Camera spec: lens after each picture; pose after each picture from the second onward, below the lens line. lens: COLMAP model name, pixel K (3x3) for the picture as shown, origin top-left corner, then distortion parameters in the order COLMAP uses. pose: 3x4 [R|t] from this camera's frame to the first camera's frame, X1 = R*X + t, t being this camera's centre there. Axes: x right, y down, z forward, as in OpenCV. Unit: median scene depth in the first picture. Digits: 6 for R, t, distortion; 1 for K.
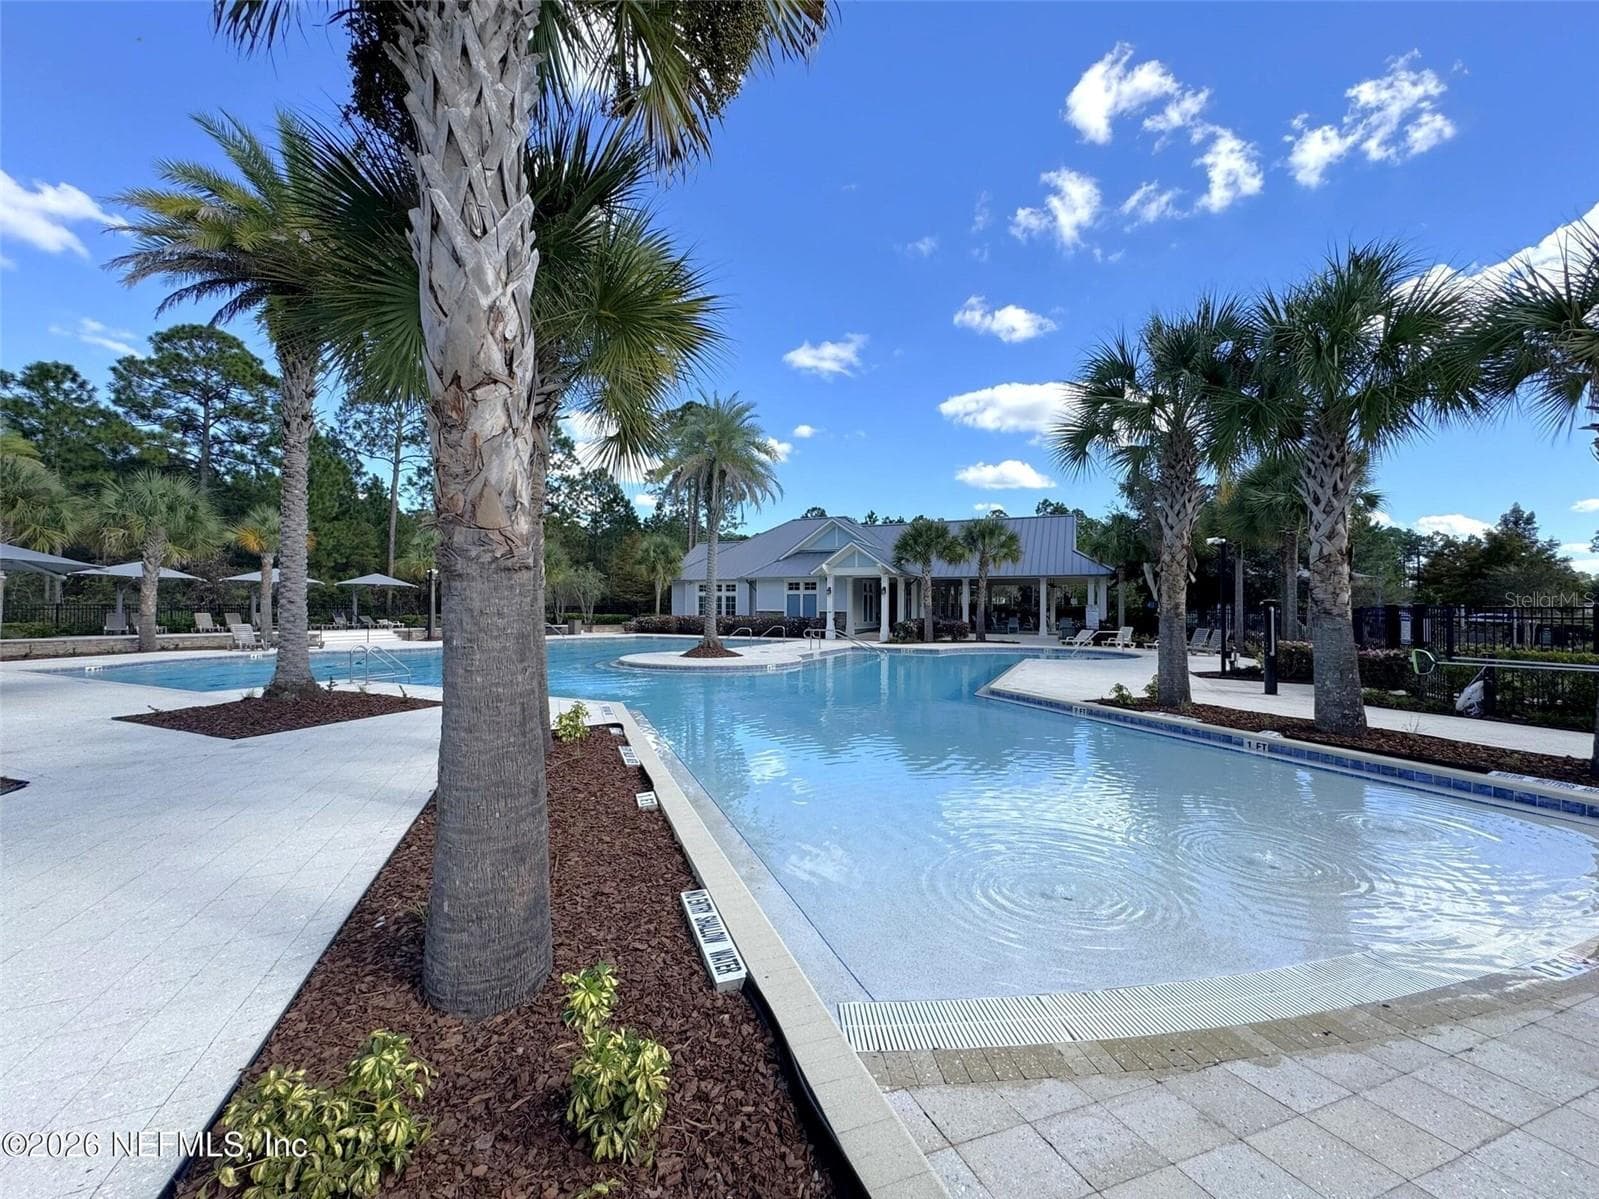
lens RADIAL K [[641.1, 0, 799.0], [0, 641.1, 599.6], [0, 0, 1]] dist [-0.001234, 0.000491]
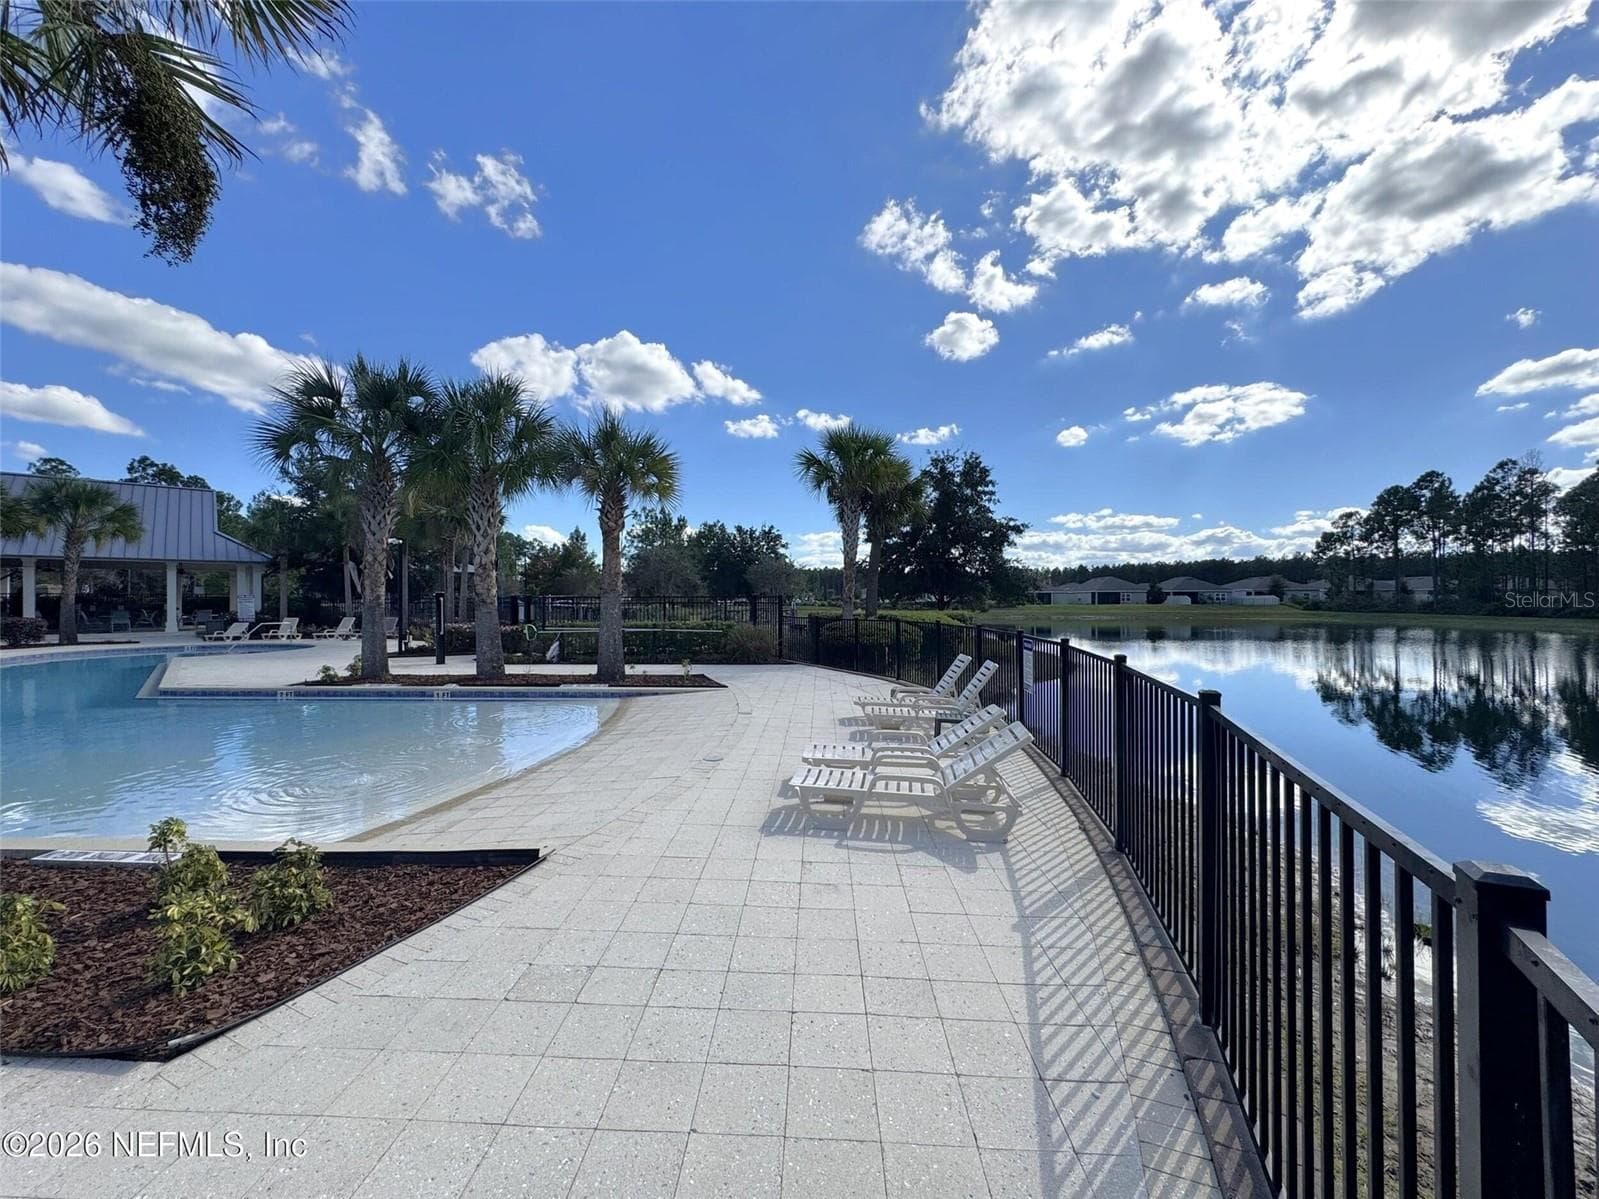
lens RADIAL K [[641.1, 0, 799.0], [0, 641.1, 599.6], [0, 0, 1]] dist [-0.001234, 0.000491]
pose [[0.386368, -0.007071, 0.922318, -0.188351], [-0.008378, 0.999902, 0.011175, -0.005113], [-0.922307, -0.012044, 0.386271, -0.181145]]
